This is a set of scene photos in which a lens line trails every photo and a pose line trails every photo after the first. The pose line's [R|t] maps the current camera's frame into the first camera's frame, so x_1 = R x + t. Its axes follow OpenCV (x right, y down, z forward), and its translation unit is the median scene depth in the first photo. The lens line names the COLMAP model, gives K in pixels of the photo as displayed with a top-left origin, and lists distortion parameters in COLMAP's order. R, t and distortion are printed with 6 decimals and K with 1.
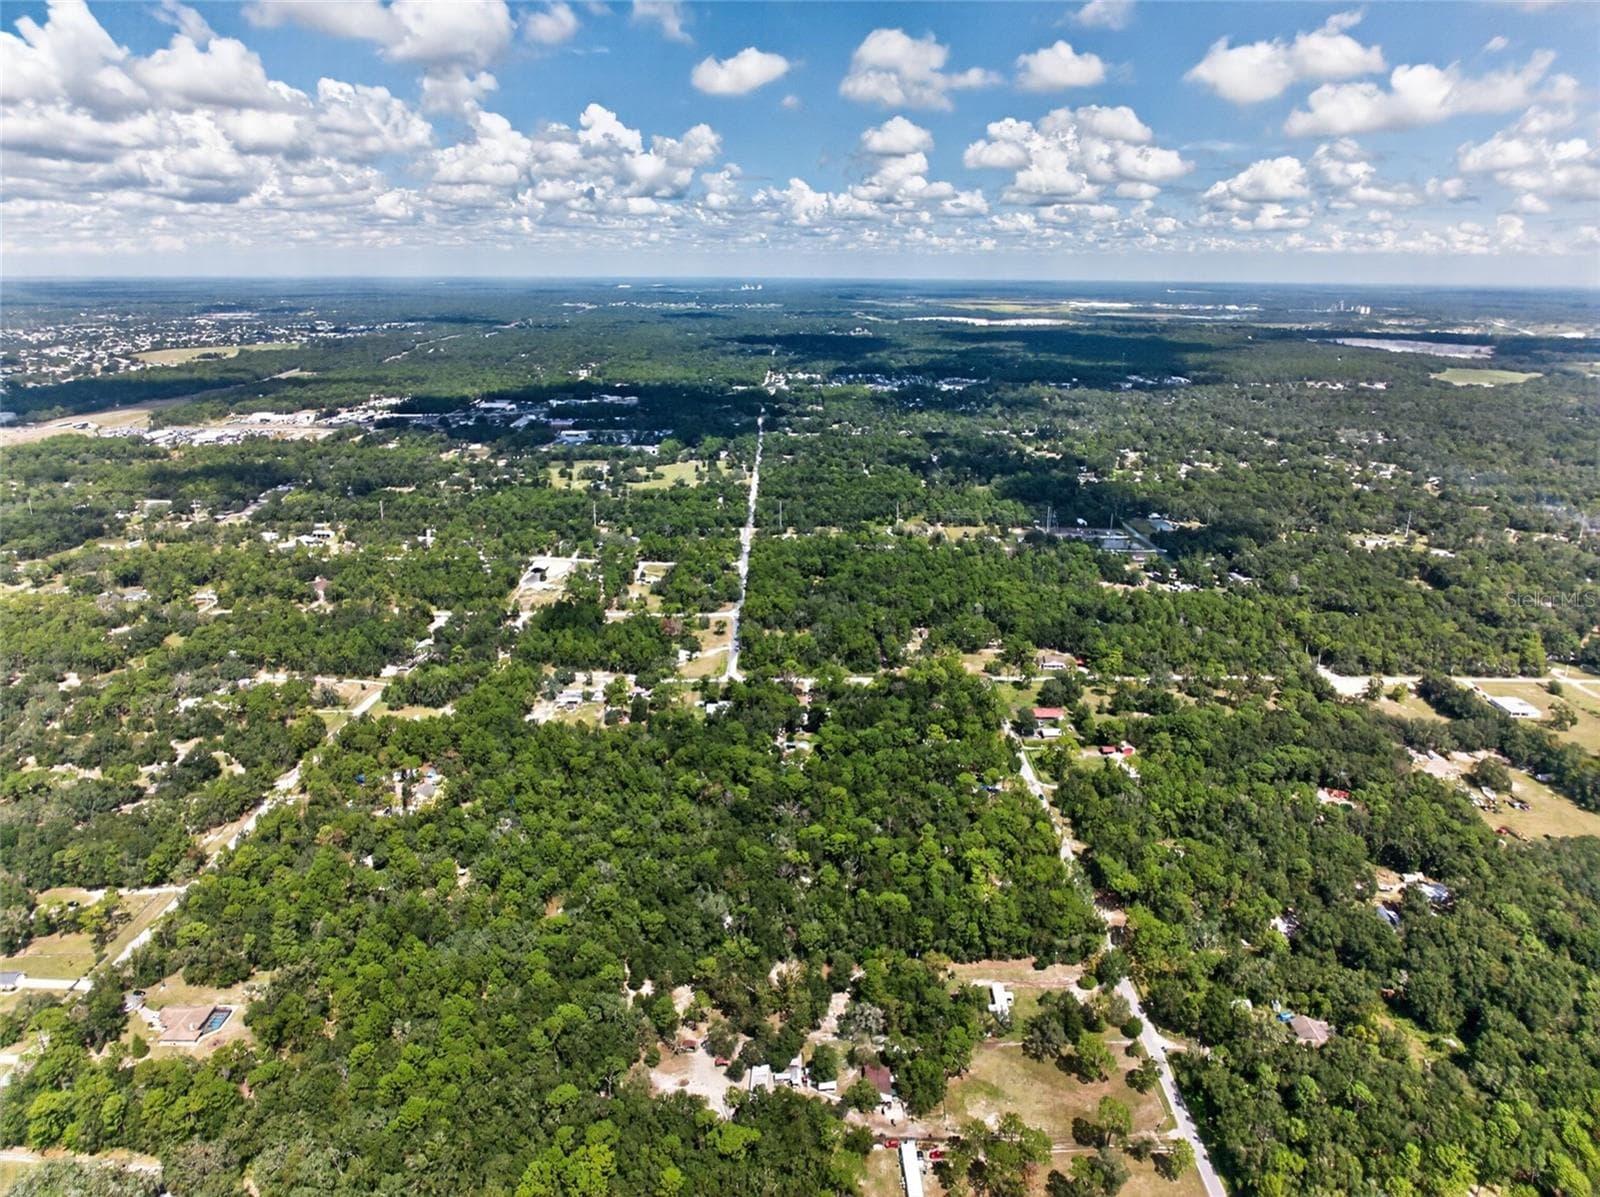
lens RADIAL K [[1115.3, 0, 794.4], [0, 1115.3, 601.4], [0, 0, 1]] dist [-0.005906, -0.006904]
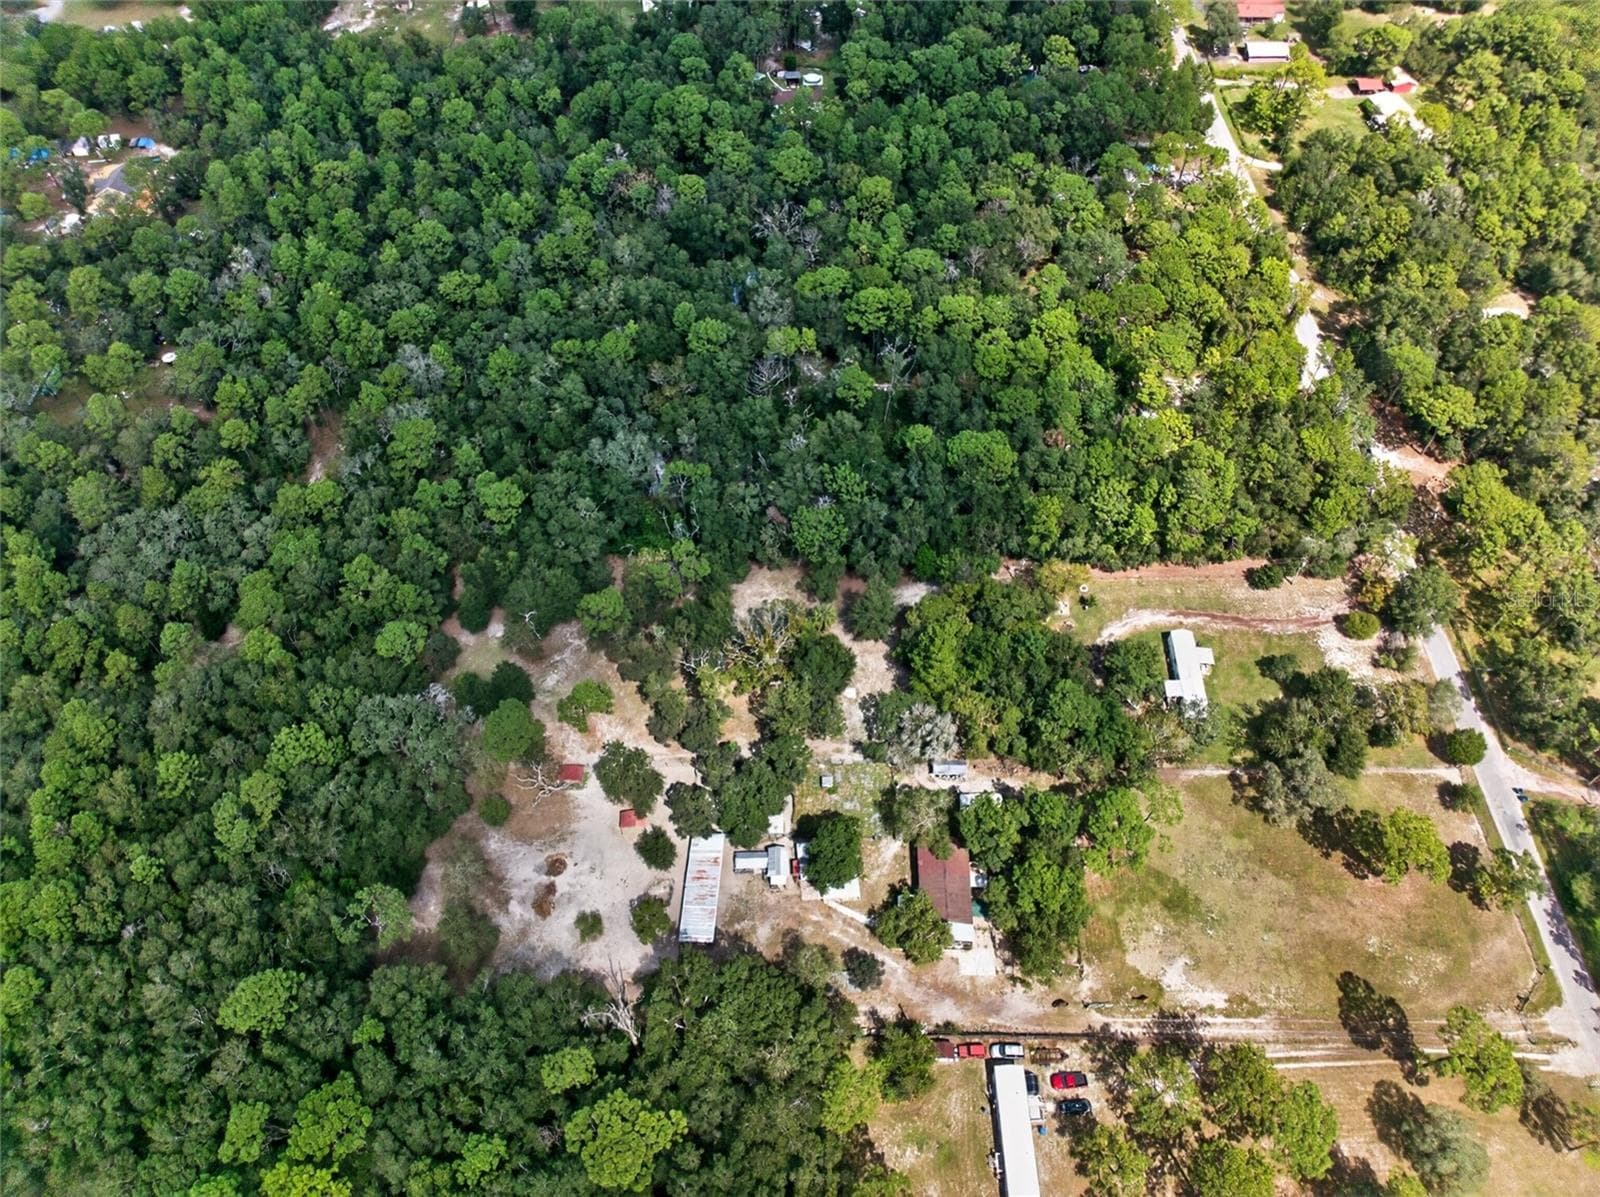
lens RADIAL K [[1115.3, 0, 794.4], [0, 1115.3, 601.4], [0, 0, 1]] dist [-0.005906, -0.006904]
pose [[0.999777, 0.003935, -0.020751, 0.014825], [0.008512, 0.824111, 0.566364, 0.039377], [0.019329, -0.566415, 0.823894, 0.520490]]
